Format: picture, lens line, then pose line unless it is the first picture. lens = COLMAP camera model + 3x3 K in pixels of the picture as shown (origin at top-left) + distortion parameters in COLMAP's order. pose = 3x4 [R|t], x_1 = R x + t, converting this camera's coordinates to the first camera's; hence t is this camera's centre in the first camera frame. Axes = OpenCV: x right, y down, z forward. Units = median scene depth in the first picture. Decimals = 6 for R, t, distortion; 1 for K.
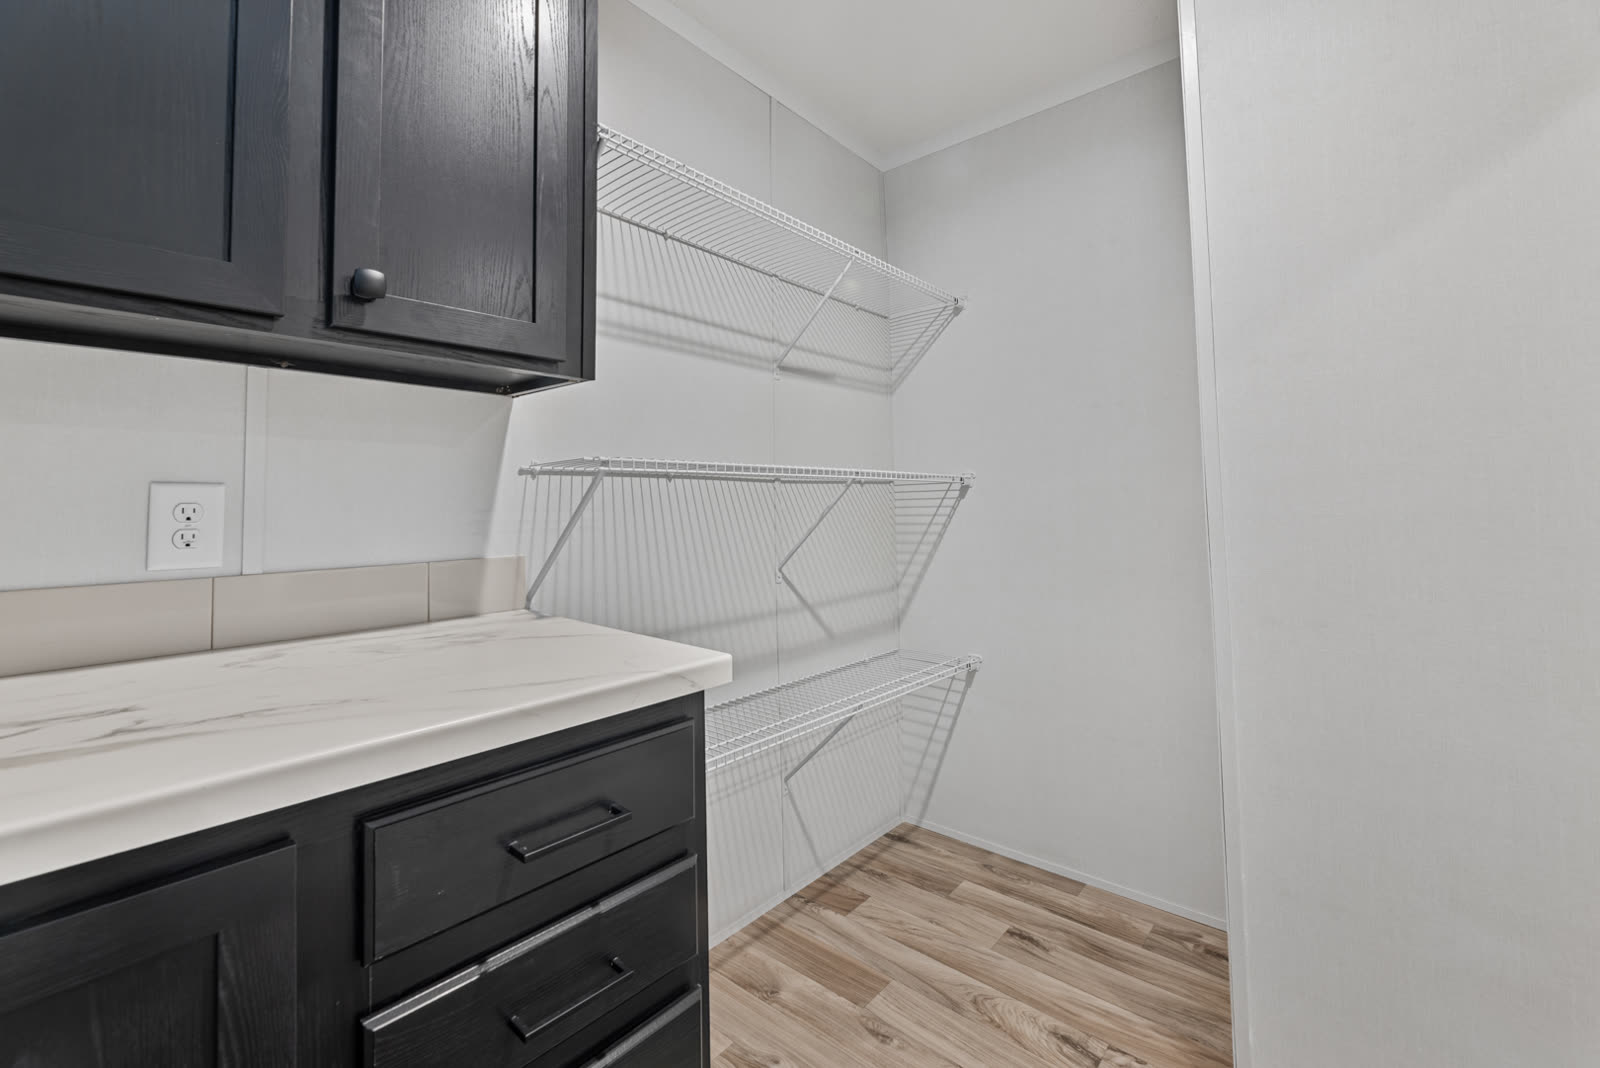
lens RADIAL K [[672.1, 0, 804.8], [0, 672.1, 479.7], [0, 0, 1]] dist [-0.001269, -0.000259]
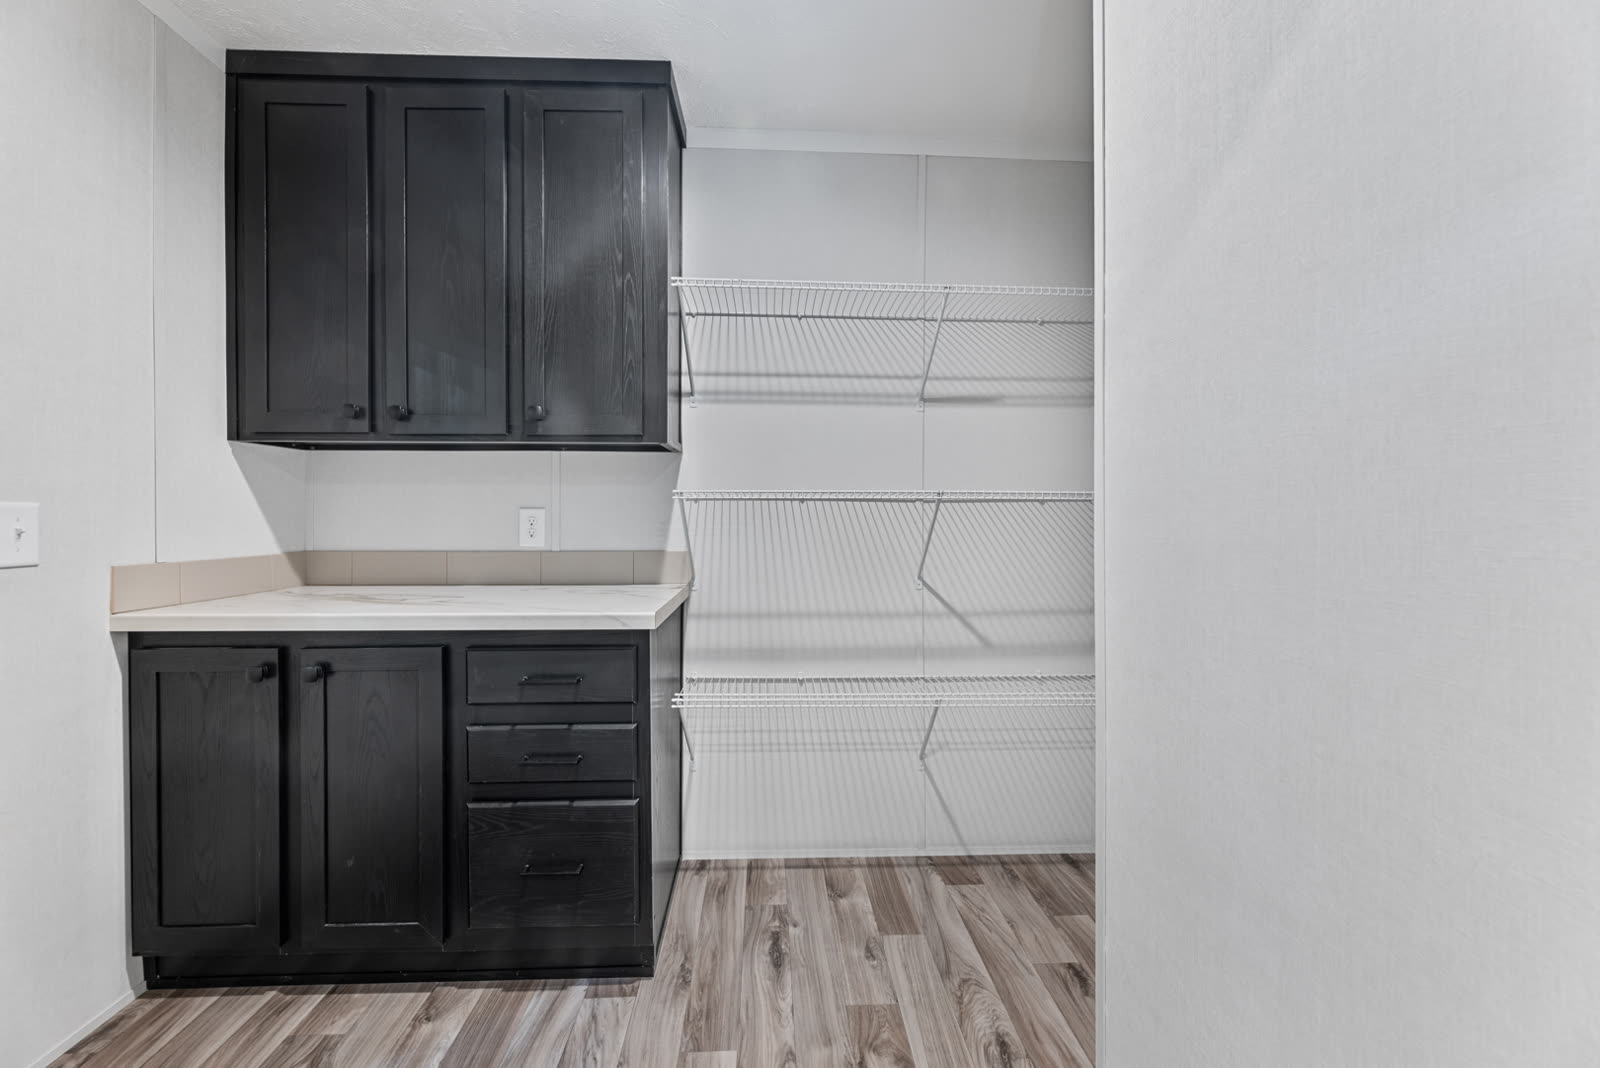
lens RADIAL K [[644.8, 0, 795.3], [0, 644.8, 533.8], [0, 0, 1]] dist [-0.001578, -0.000323]
pose [[0.681878, 0.024244, -0.731064, 0.761847], [0.018119, 0.998584, 0.050015, -0.000909], [0.731242, -0.047350, 0.680473, 0.117659]]
